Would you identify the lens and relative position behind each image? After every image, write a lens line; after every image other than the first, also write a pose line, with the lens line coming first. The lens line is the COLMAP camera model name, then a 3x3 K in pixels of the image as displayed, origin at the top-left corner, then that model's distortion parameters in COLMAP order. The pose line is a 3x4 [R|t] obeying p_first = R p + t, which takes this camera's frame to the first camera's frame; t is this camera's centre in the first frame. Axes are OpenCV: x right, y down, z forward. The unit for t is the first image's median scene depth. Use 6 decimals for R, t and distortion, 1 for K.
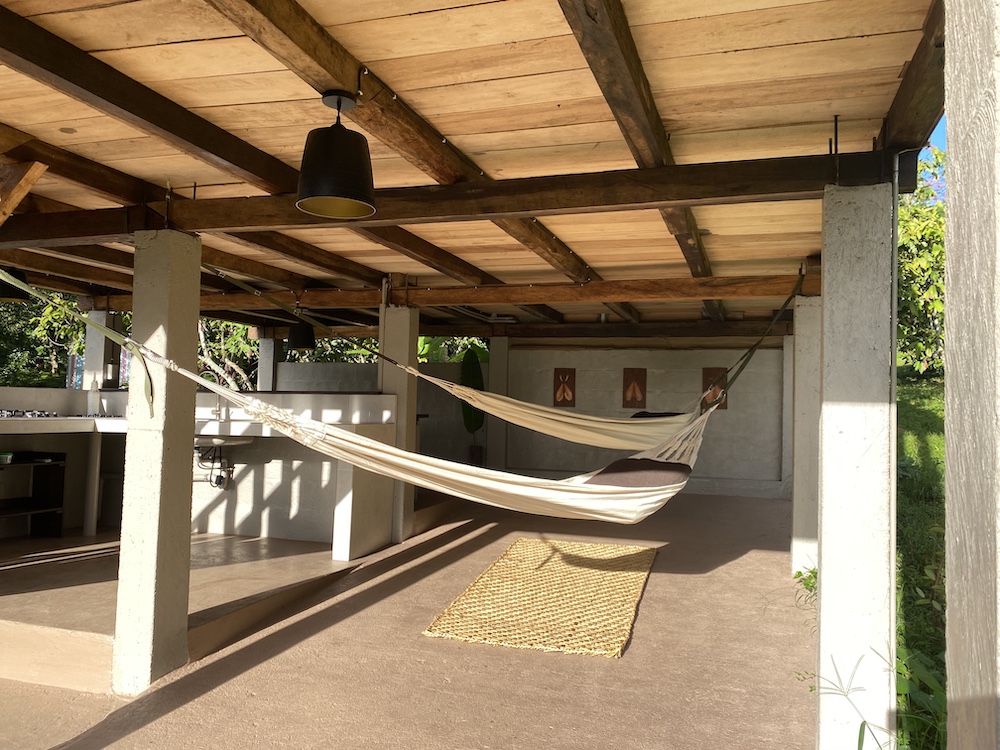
lens RADIAL K [[766.5, 0, 500.0], [0, 766.5, 375.0], [0, 0, 1]] dist [0.034394, -0.004403]
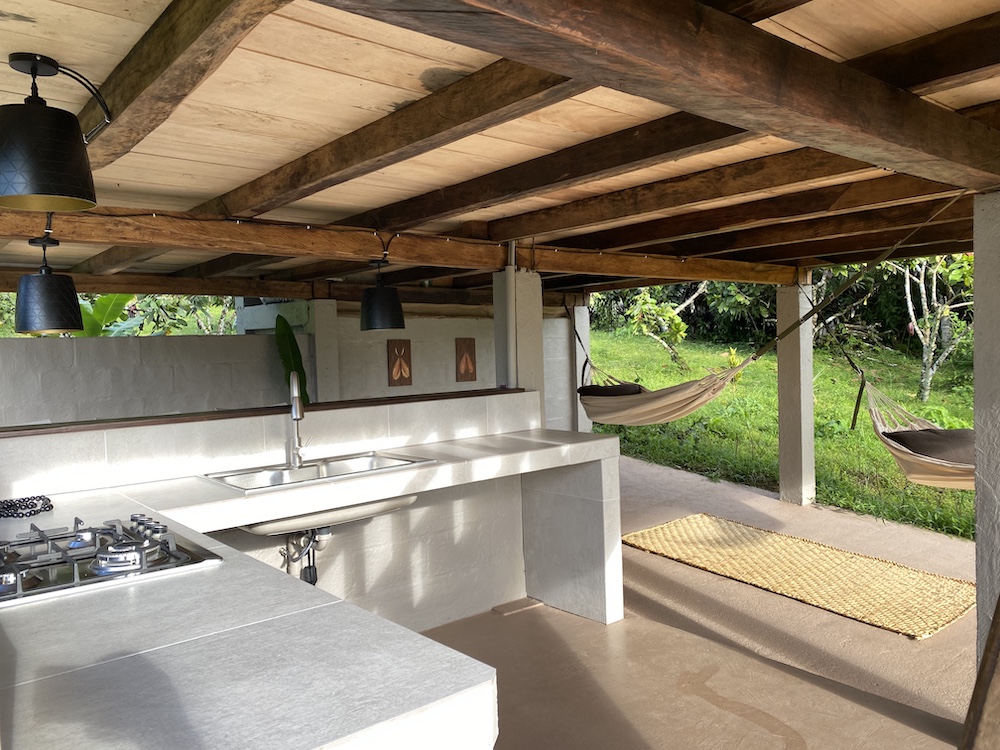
lens RADIAL K [[766.5, 0, 500.0], [0, 766.5, 375.0], [0, 0, 1]] dist [0.034394, -0.004403]
pose [[0.523961, -0.071368, 0.848747, -0.579522], [0.003748, 0.996667, 0.081492, -0.038654], [-0.851734, -0.039518, 0.522482, 0.487655]]
